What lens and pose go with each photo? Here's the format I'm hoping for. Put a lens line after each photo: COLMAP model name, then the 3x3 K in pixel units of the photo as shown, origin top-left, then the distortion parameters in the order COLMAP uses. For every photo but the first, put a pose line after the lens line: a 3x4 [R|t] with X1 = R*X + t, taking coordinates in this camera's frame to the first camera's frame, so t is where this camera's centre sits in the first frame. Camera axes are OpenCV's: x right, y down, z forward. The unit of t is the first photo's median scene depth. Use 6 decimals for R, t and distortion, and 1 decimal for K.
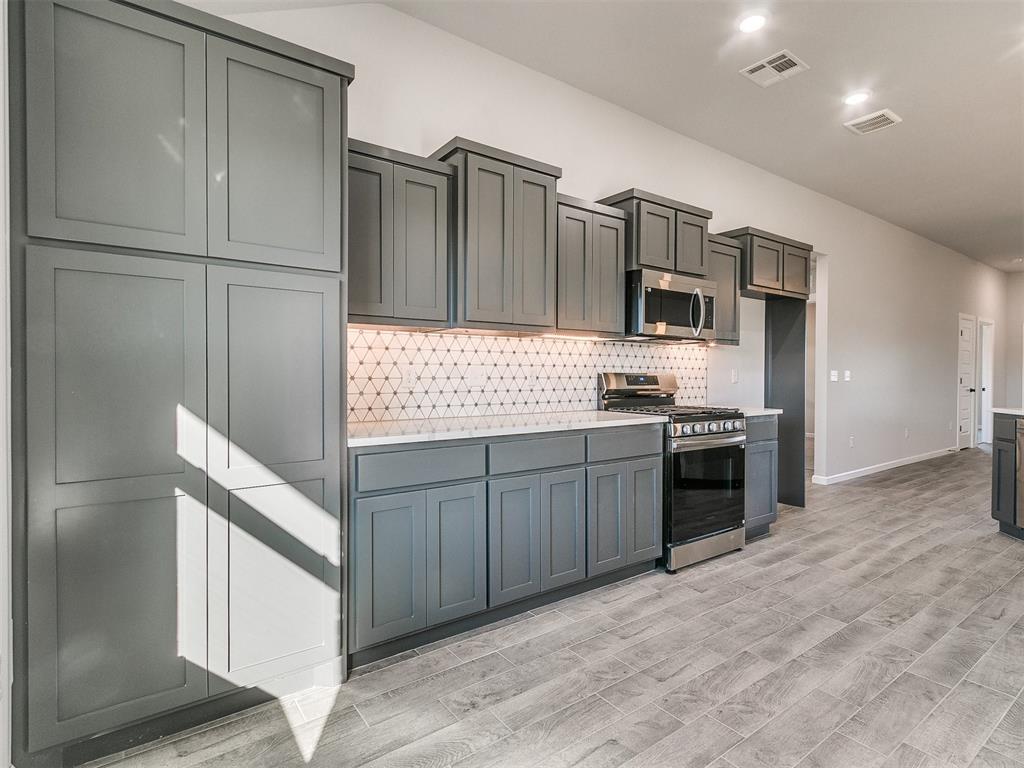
lens RADIAL K [[533.7, 0, 535.9], [0, 533.7, 378.8], [0, 0, 1]] dist [0.001852, -0.001635]
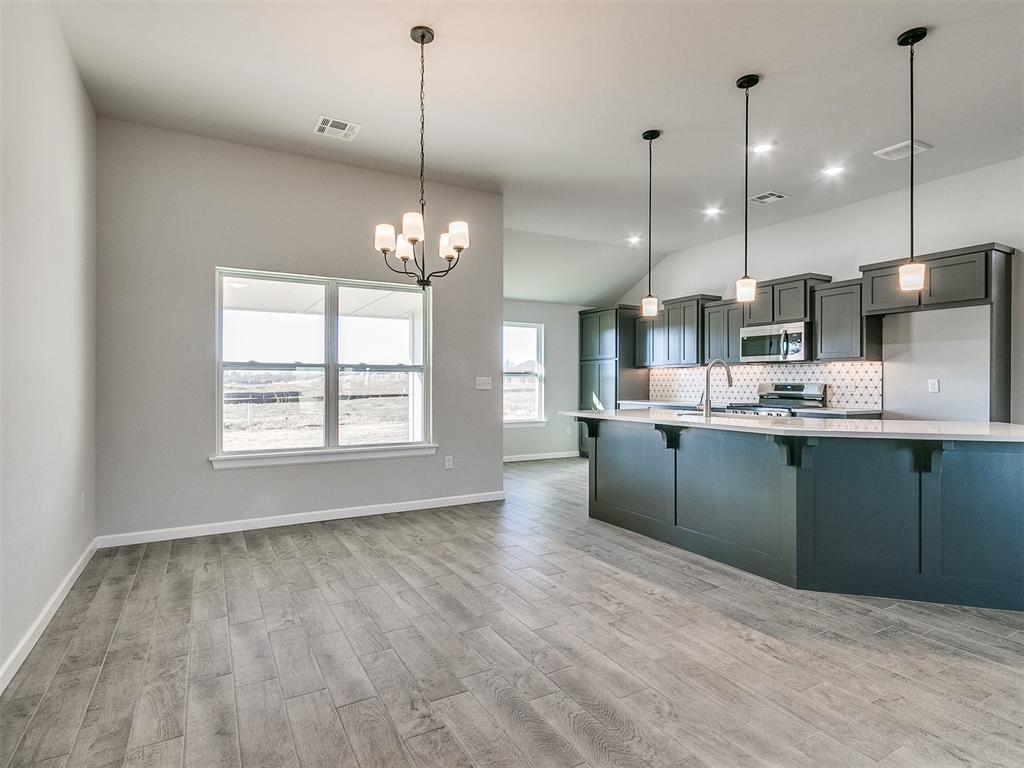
lens RADIAL K [[538.0, 0, 504.0], [0, 538.0, 383.2], [0, 0, 1]] dist [0.000961, -0.002068]
pose [[-0.135902, -0.006171, -0.990703, 1.954042], [-0.015449, 0.999872, -0.004109, 0.008533], [0.990602, 0.014747, -0.135980, 0.389009]]
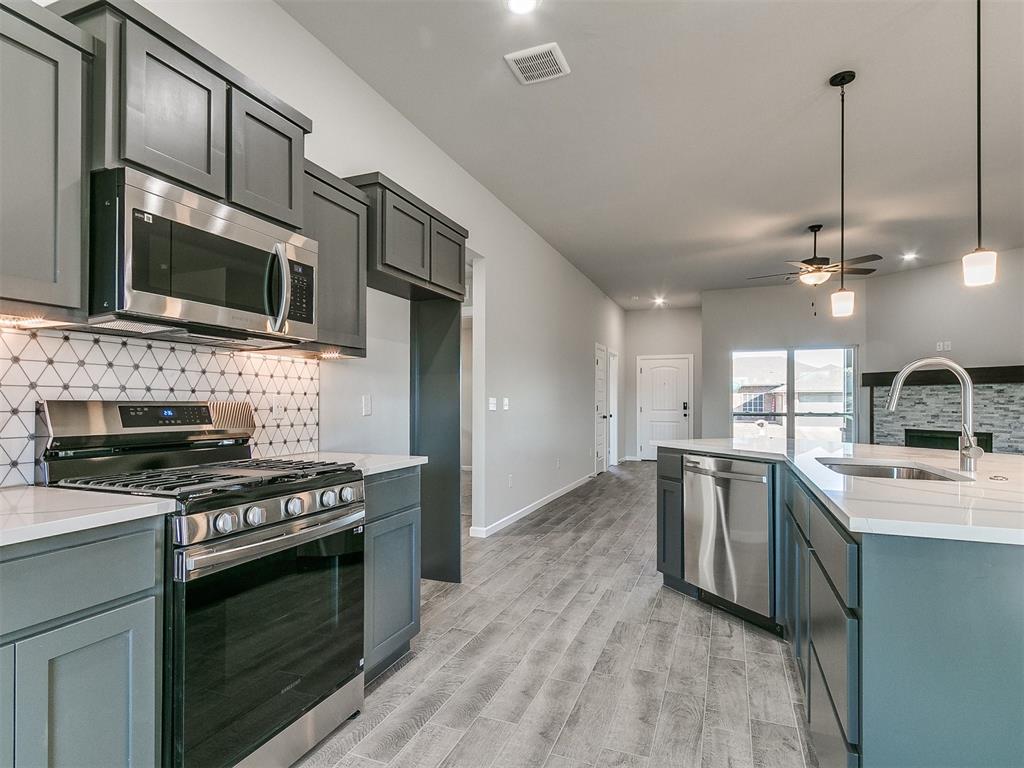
lens RADIAL K [[550.3, 0, 499.3], [0, 550.3, 396.0], [0, 0, 1]] dist [0.000221, -0.000540]
pose [[0.862290, 0.003102, 0.506405, 0.210435], [0.007027, 0.999812, -0.018090, -0.004009], [-0.506366, 0.019157, 0.862106, 0.401297]]
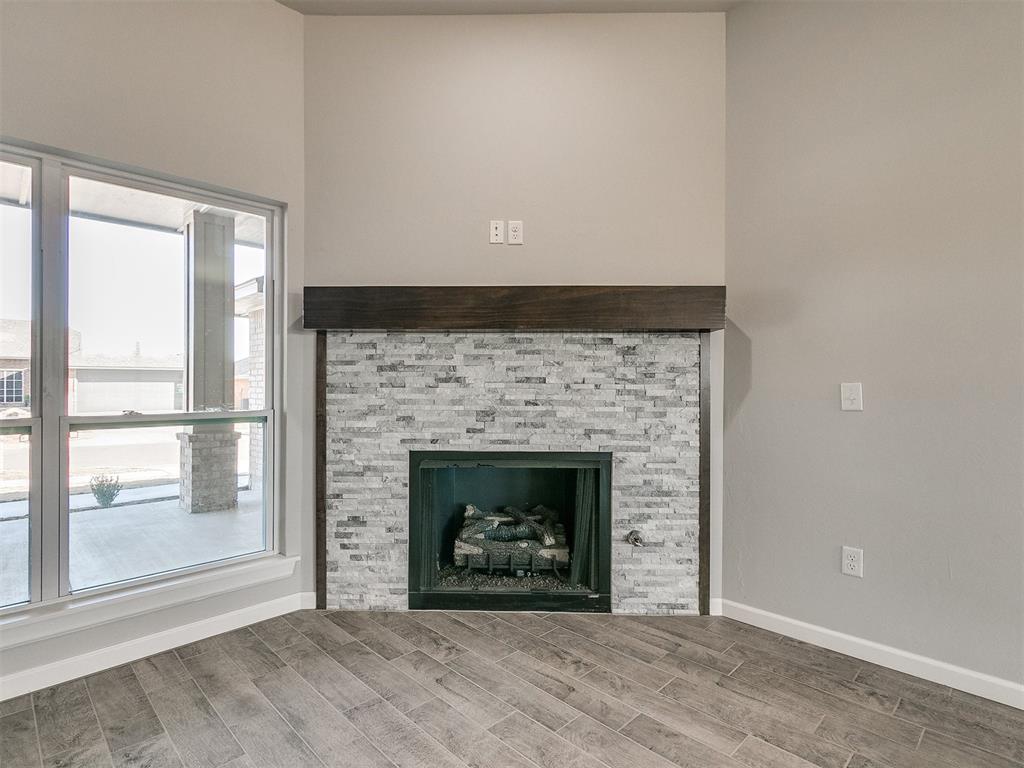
lens RADIAL K [[533.2, 0, 495.5], [0, 533.2, 383.9], [0, 0, 1]] dist [0.002841, 0.000553]
pose [[-0.121390, -0.006101, 0.992586, 1.871634], [0.008977, 0.999933, 0.007244, -0.002612], [-0.992564, 0.009790, -0.121327, 1.408735]]
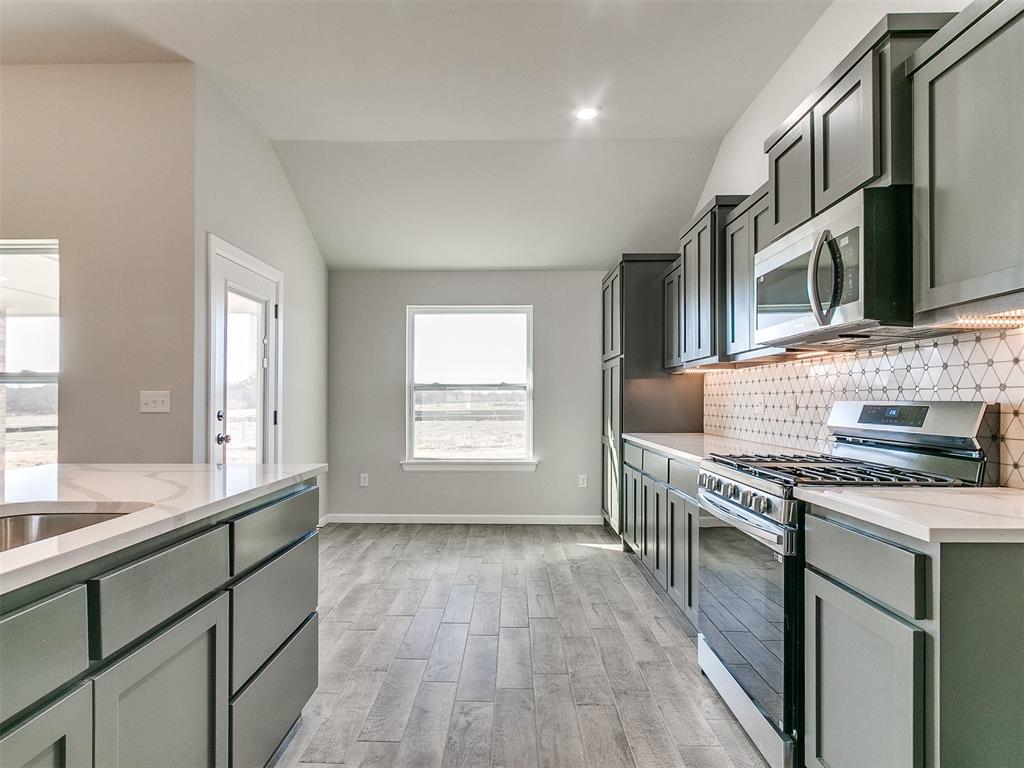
lens RADIAL K [[550.3, 0, 499.3], [0, 550.3, 396.0], [0, 0, 1]] dist [0.000221, -0.000540]
pose [[-0.623170, -0.012366, -0.781988, 0.879610], [-0.014096, 0.999890, -0.004579, -0.007867], [0.781959, 0.008169, -0.623276, 1.066113]]
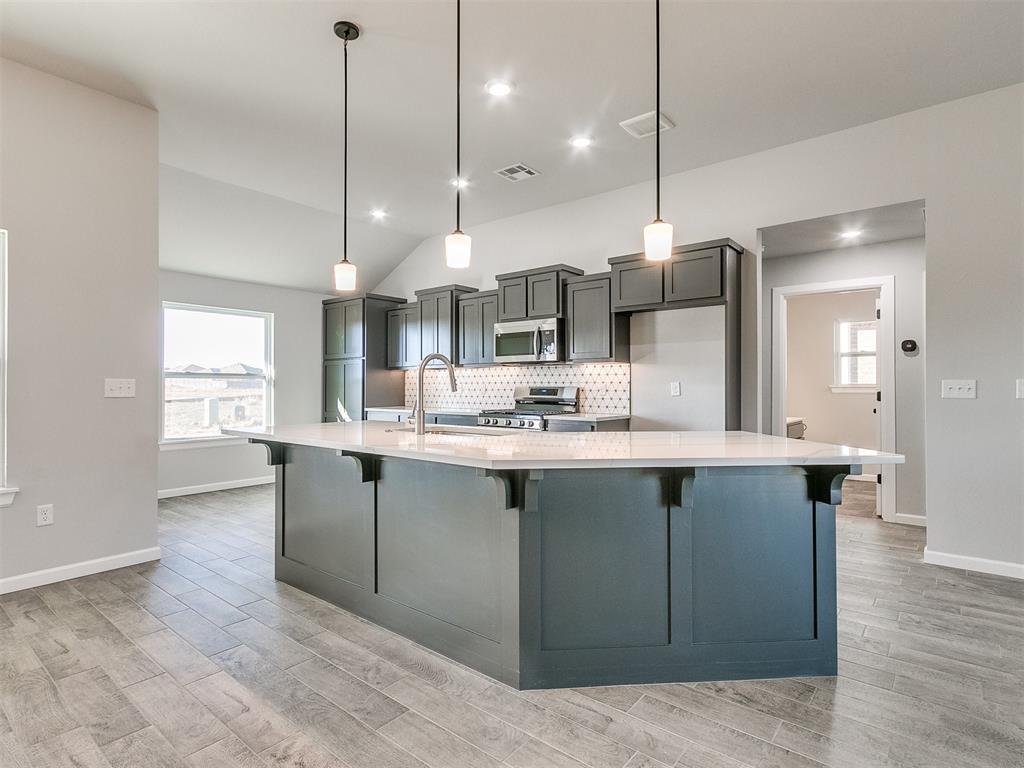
lens RADIAL K [[533.2, 0, 504.2], [0, 533.2, 383.4], [0, 0, 1]] dist [0.001368, -0.000697]
pose [[0.234947, -0.012795, -0.971924, 1.615131], [-0.009825, 0.999831, -0.015538, 0.003857], [0.971959, 0.013200, 0.234782, 0.574678]]
